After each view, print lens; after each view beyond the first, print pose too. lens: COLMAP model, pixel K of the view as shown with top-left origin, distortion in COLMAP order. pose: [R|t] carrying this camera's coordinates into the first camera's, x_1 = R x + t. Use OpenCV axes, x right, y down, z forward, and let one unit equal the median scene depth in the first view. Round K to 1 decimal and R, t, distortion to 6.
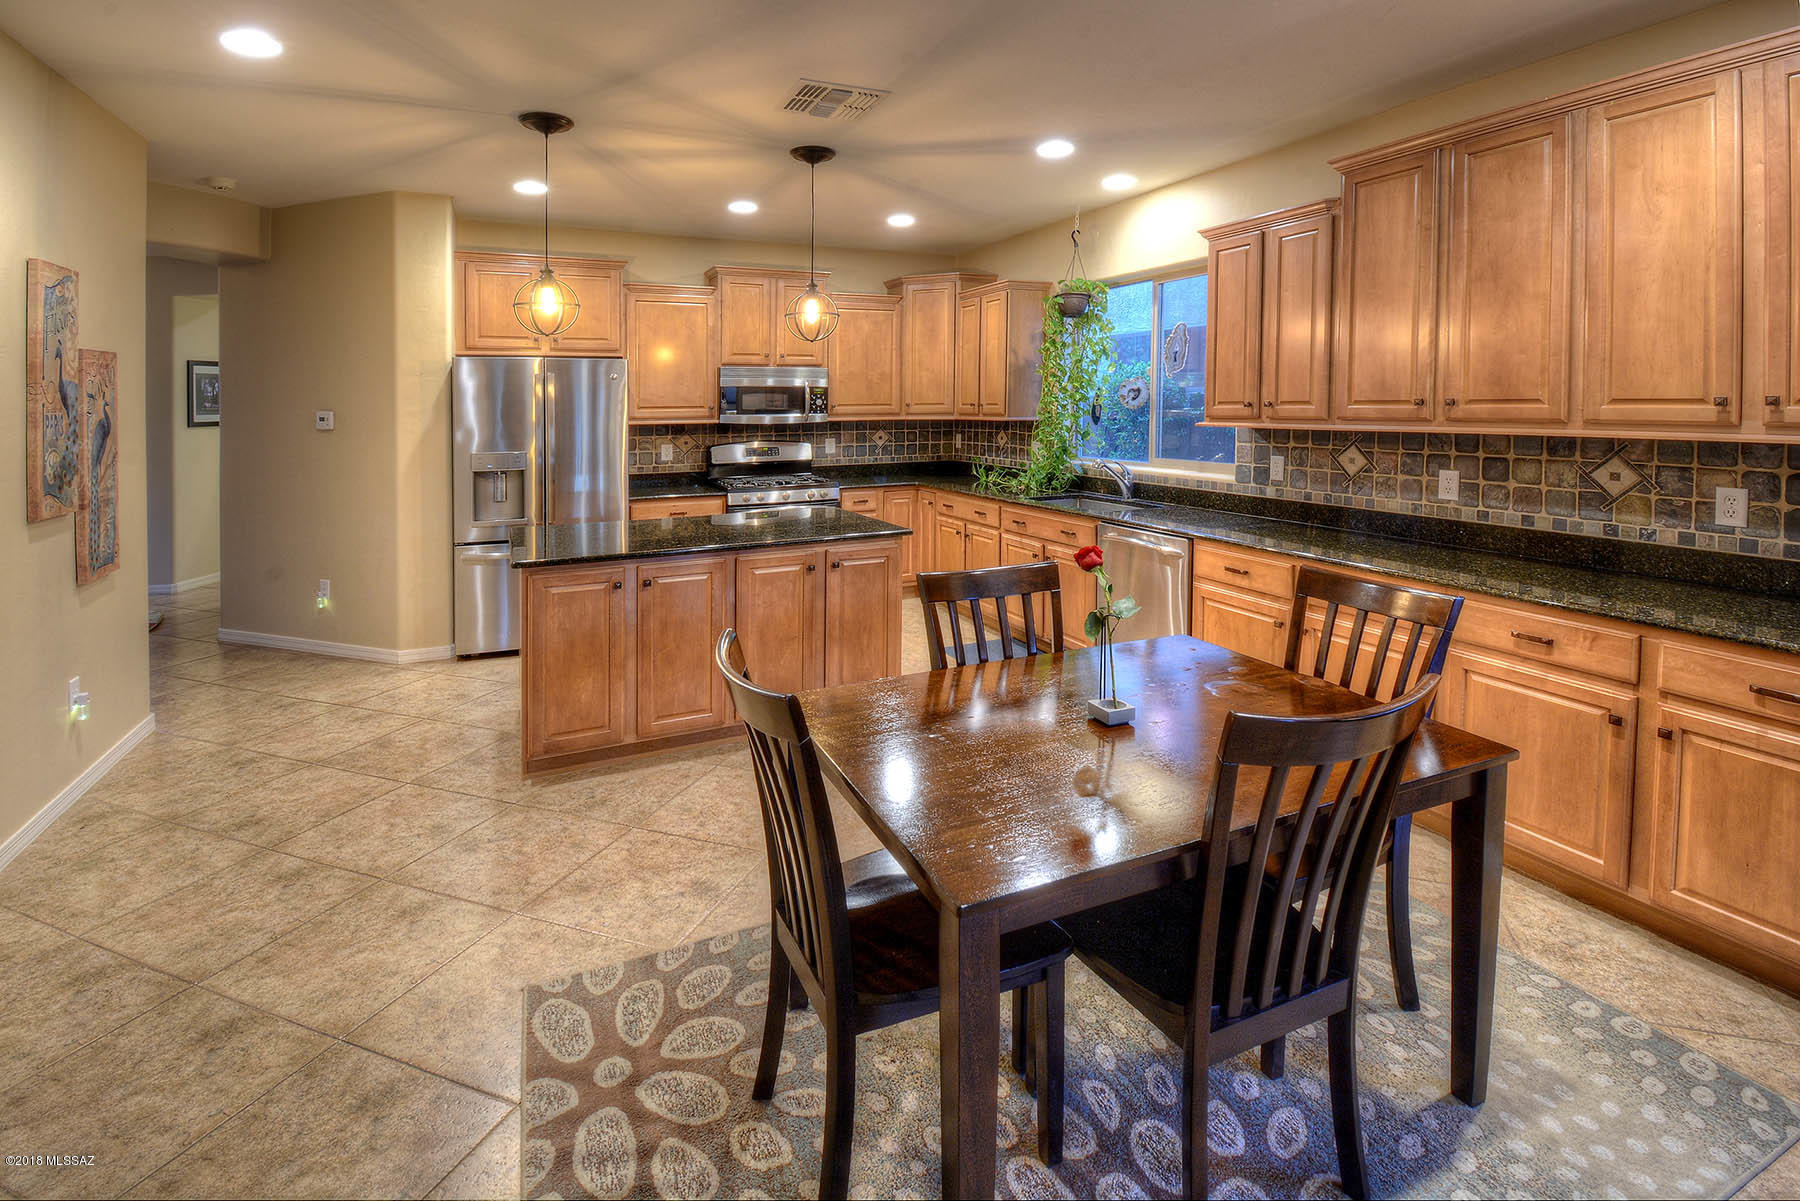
lens RADIAL K [[856.0, 0, 890.2], [0, 856.0, 525.4], [0, 0, 1]] dist [0.003701, -0.017999]
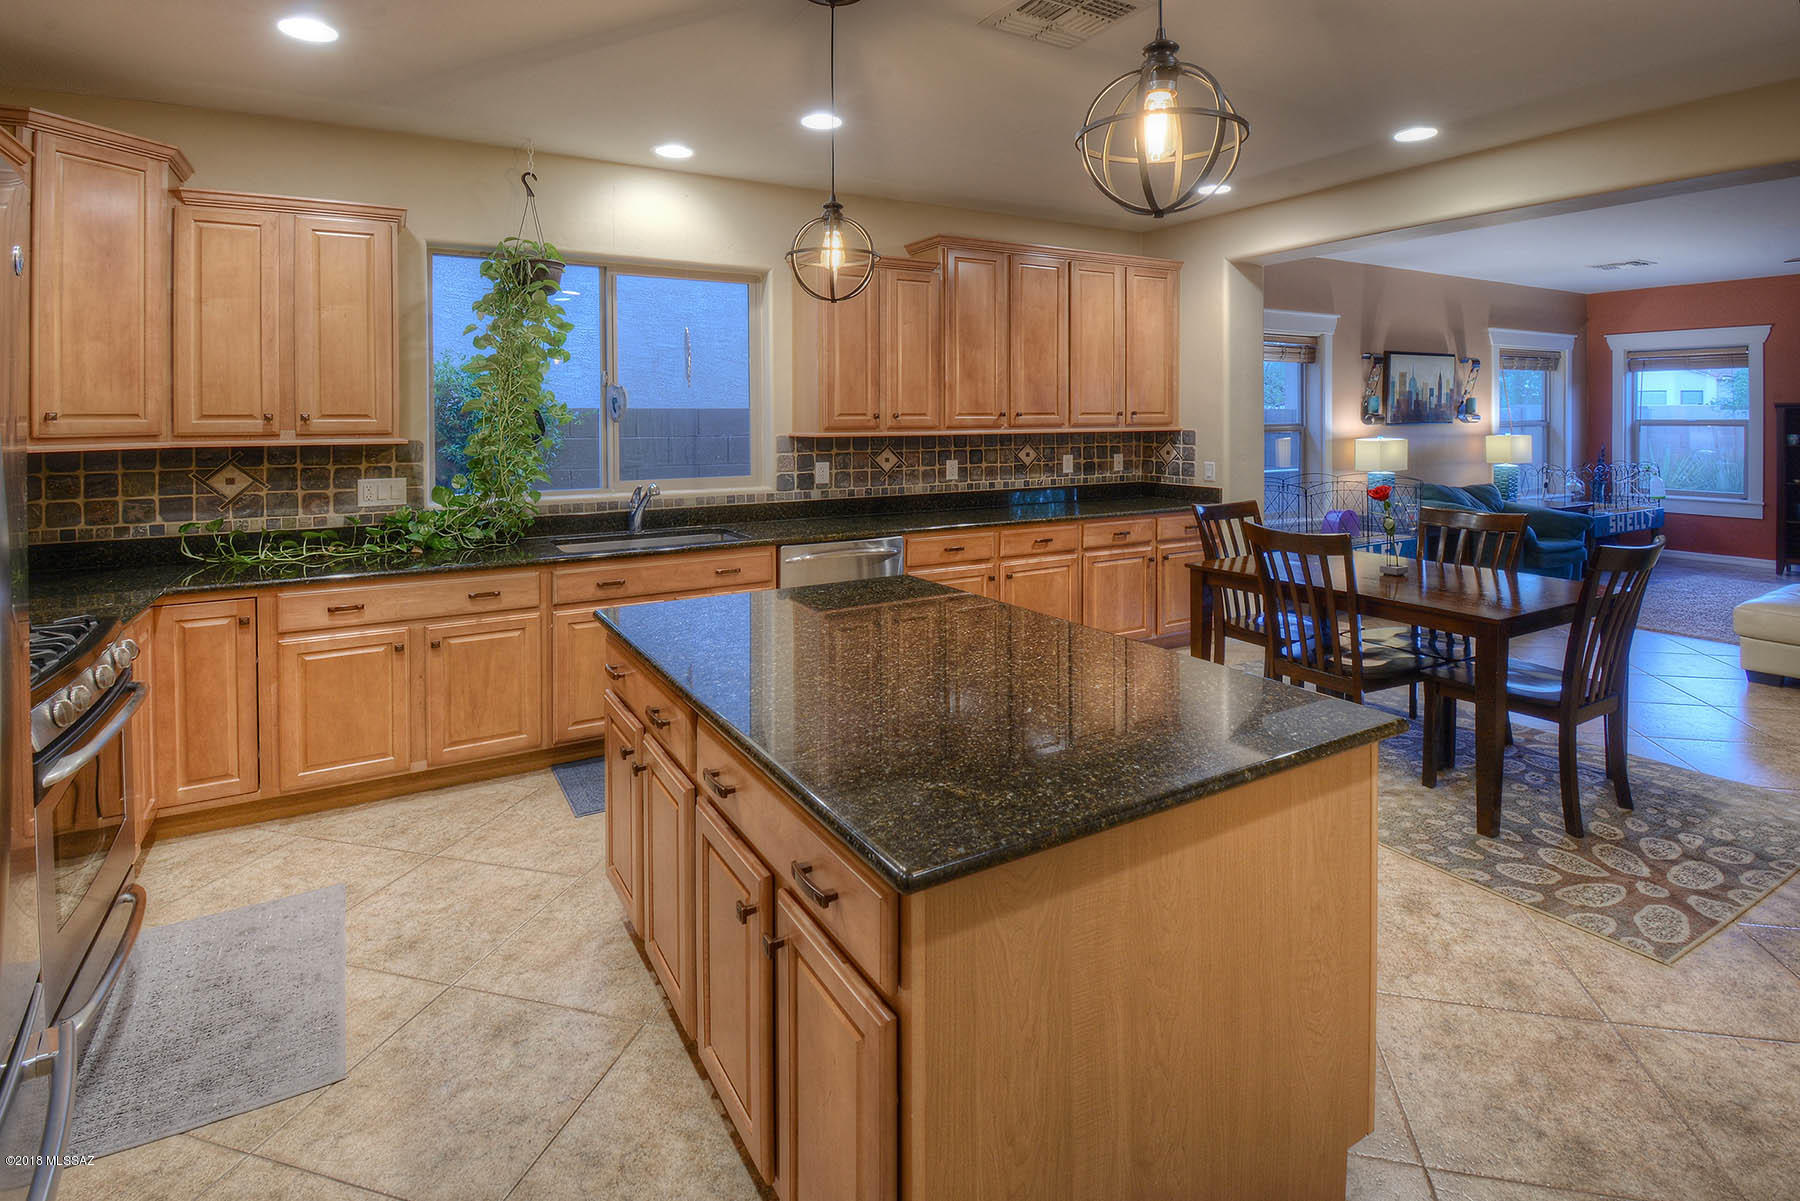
lens RADIAL K [[907.5, 0, 877.4], [0, 907.5, 513.8], [0, 0, 1]] dist [0.002216, -0.020364]
pose [[-0.114893, -0.102539, 0.988072, -0.784504], [0.141075, 0.982893, 0.118405, -0.152731], [-0.983309, 0.152996, -0.098462, 1.107994]]
